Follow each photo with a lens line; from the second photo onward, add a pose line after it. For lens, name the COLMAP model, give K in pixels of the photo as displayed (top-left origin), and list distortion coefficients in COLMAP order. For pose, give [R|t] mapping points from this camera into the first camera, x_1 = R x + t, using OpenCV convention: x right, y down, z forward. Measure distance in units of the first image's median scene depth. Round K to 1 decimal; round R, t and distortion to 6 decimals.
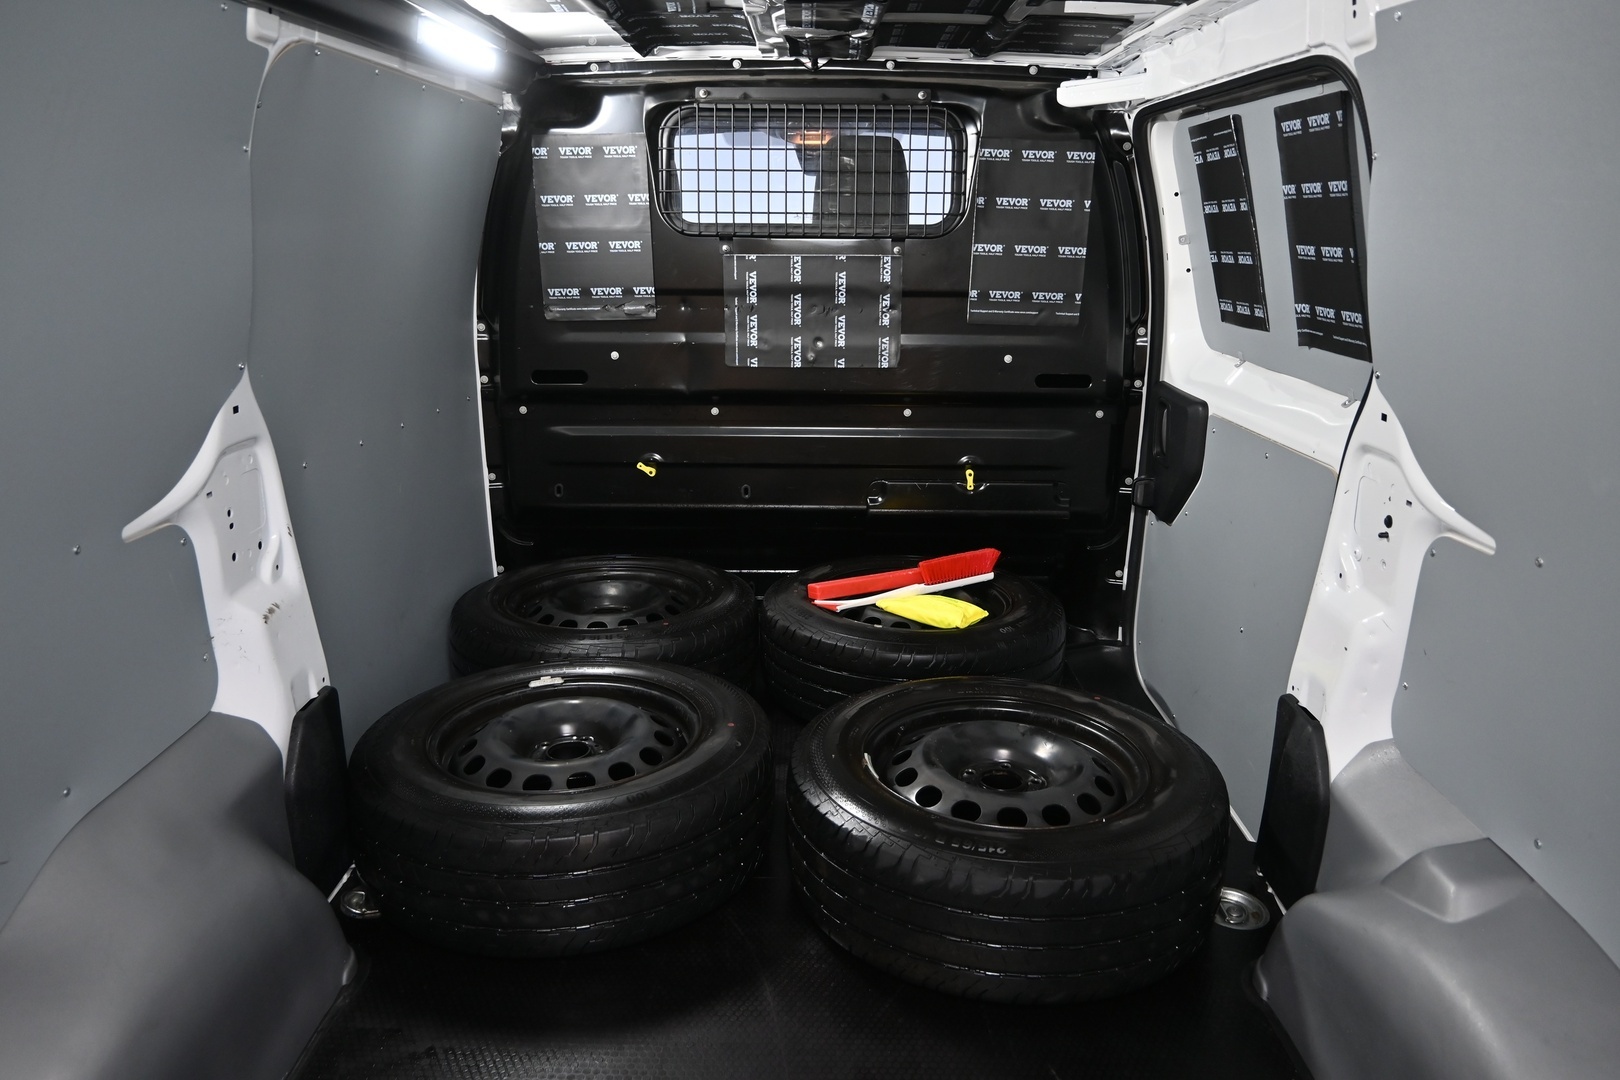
lens RADIAL K [[1095.8, 0, 809.1], [0, 1095.8, 539.3], [0, 0, 1]] dist [-0.003170, 0.001094]
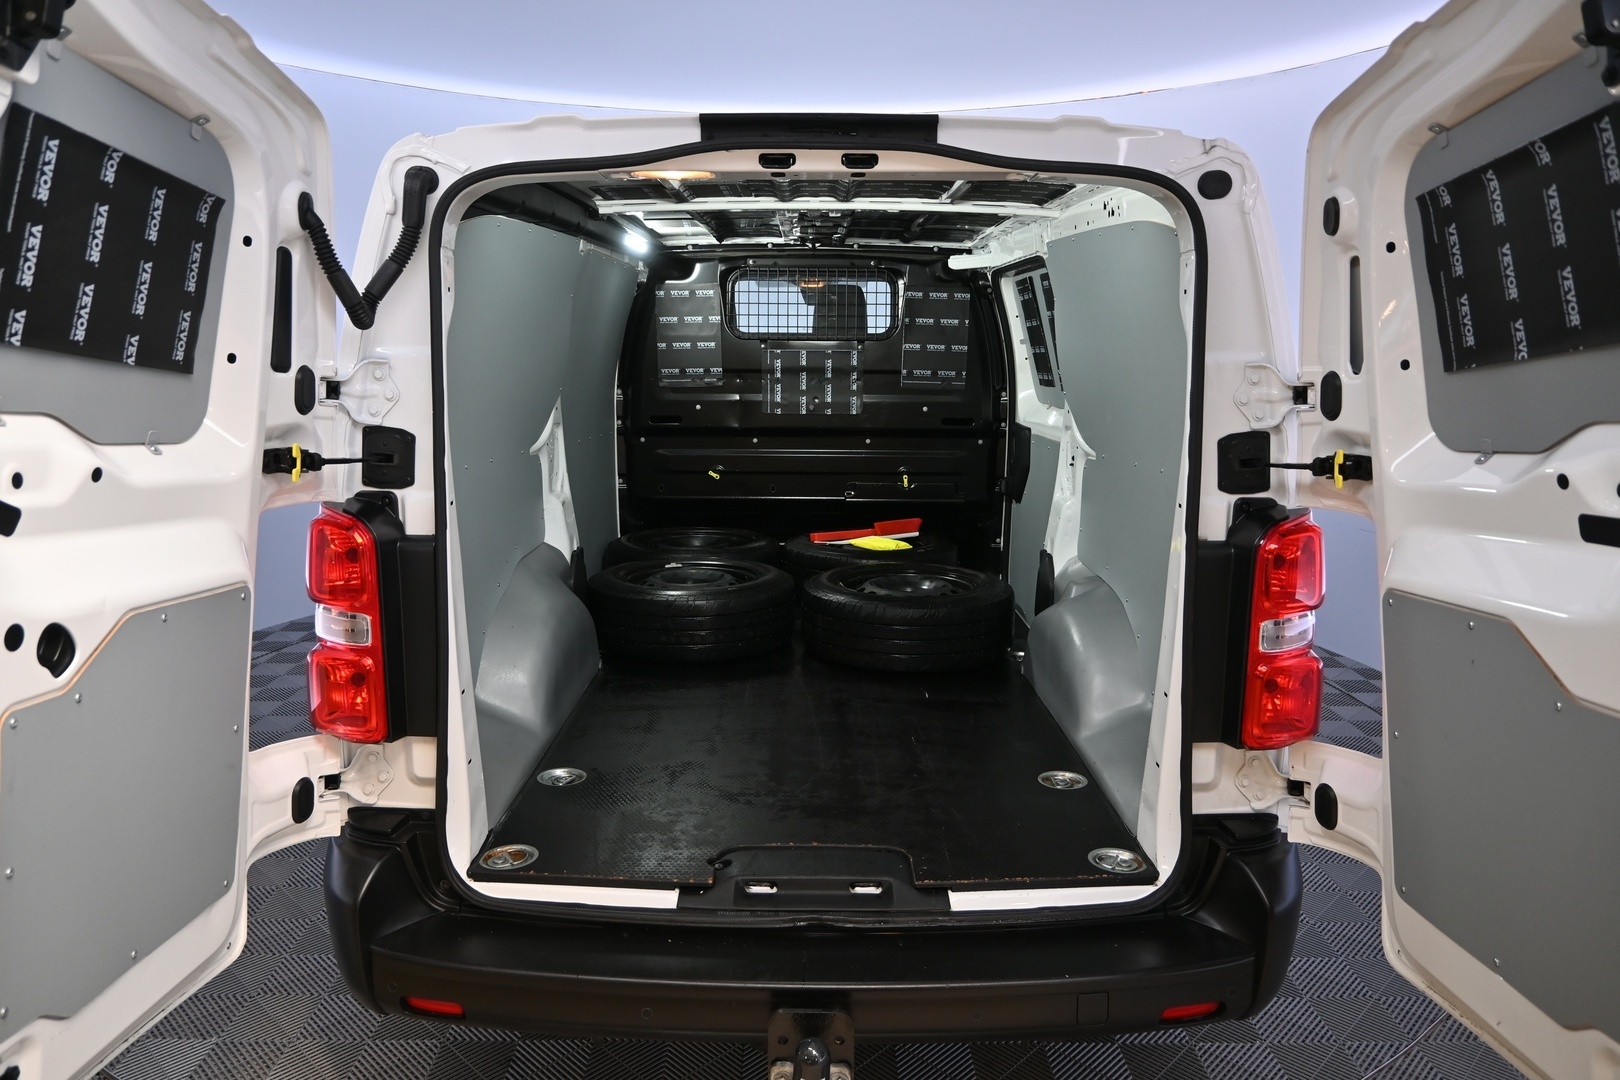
lens RADIAL K [[1095.8, 0, 810.5], [0, 1095.8, 539.9], [0, 0, 1]] dist [-0.003170, 0.001094]
pose [[0.999977, -0.000872, 0.006738, -0.012250], [0.001594, 0.994160, -0.107902, 0.233538], [-0.006605, 0.107911, 0.994139, -0.717050]]
